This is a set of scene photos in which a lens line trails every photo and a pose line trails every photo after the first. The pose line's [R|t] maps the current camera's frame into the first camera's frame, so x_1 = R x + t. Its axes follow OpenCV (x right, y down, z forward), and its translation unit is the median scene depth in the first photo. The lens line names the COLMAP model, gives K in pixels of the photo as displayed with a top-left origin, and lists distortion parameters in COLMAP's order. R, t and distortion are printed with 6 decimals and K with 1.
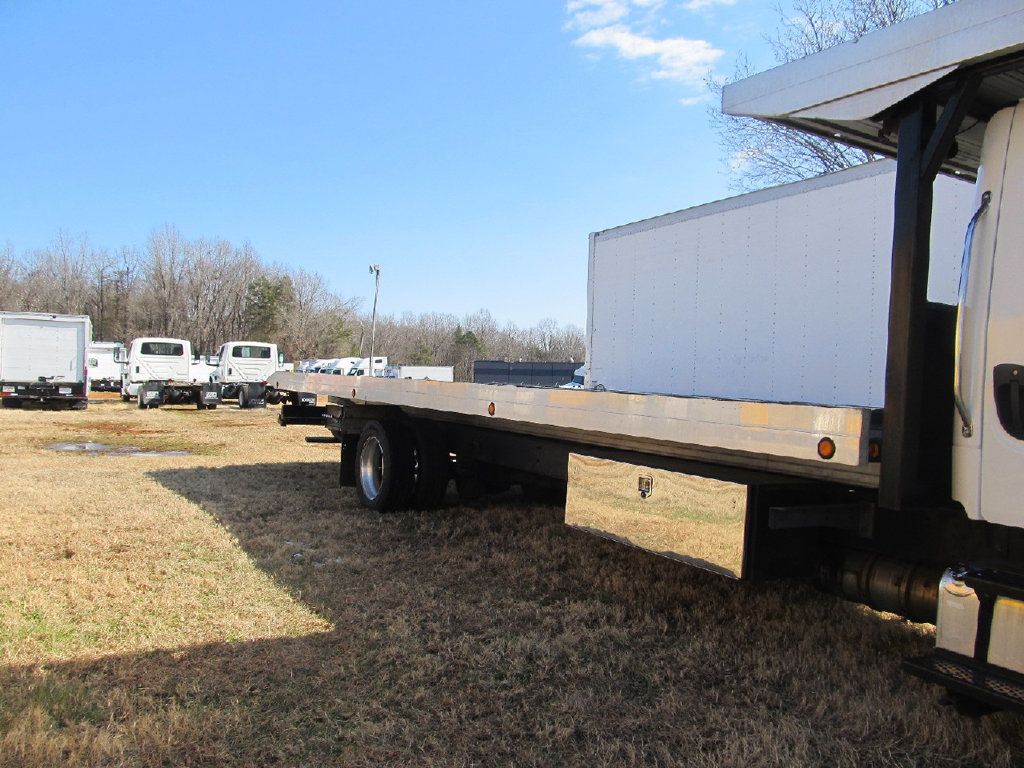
lens RADIAL K [[846.8, 0, 518.3], [0, 846.8, 391.9], [0, 0, 1]] dist [-0.054016, 0.023075]
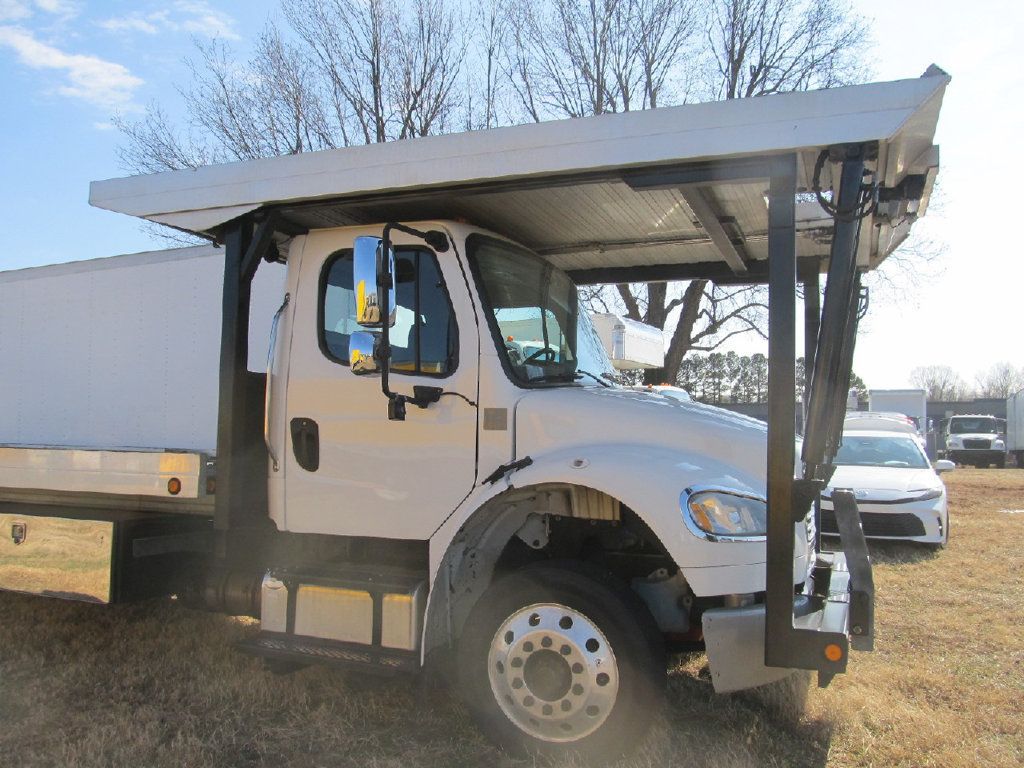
lens RADIAL K [[846.8, 0, 518.3], [0, 846.8, 391.9], [0, 0, 1]] dist [-0.054016, 0.023075]
pose [[0.790405, -0.000479, 0.612584, 0.003633], [0.031555, 0.998704, -0.039933, -0.005367], [-0.611771, 0.050893, 0.789396, -0.232179]]
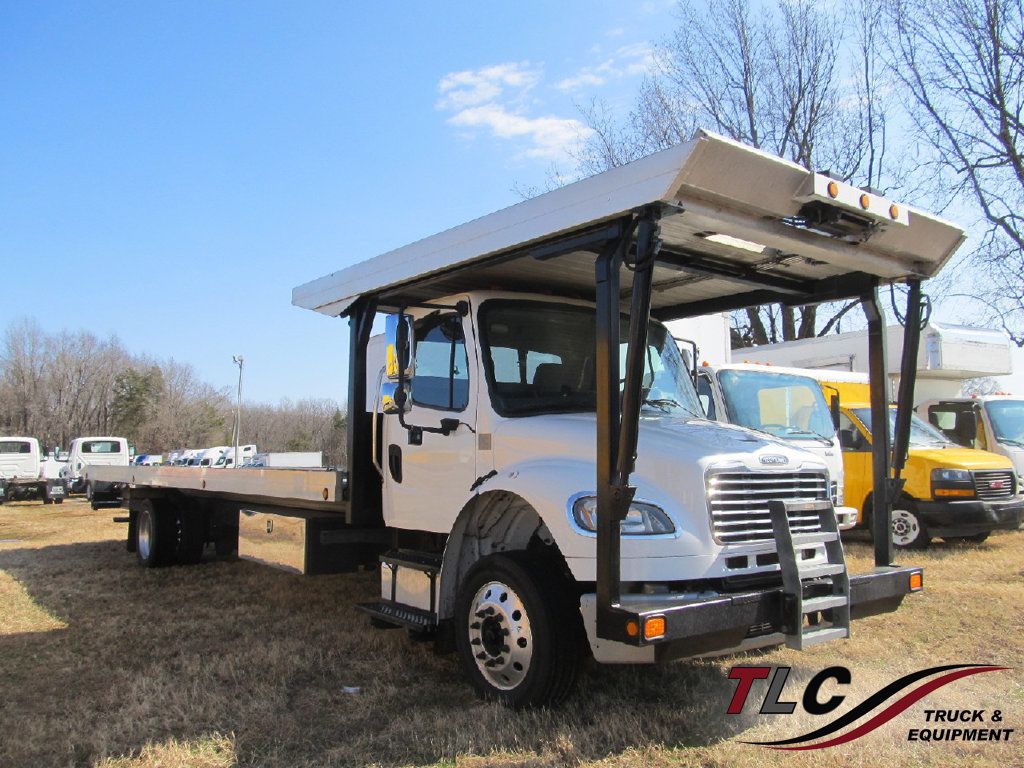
lens RADIAL K [[840.0, 0, 513.5], [0, 840.0, 405.9], [0, 0, 1]] dist [-0.001642, -0.070147]
pose [[0.990689, -0.039612, 0.130255, 0.404701], [0.049461, 0.996085, -0.073271, 0.023072], [-0.126843, 0.079031, 0.988769, -0.652571]]
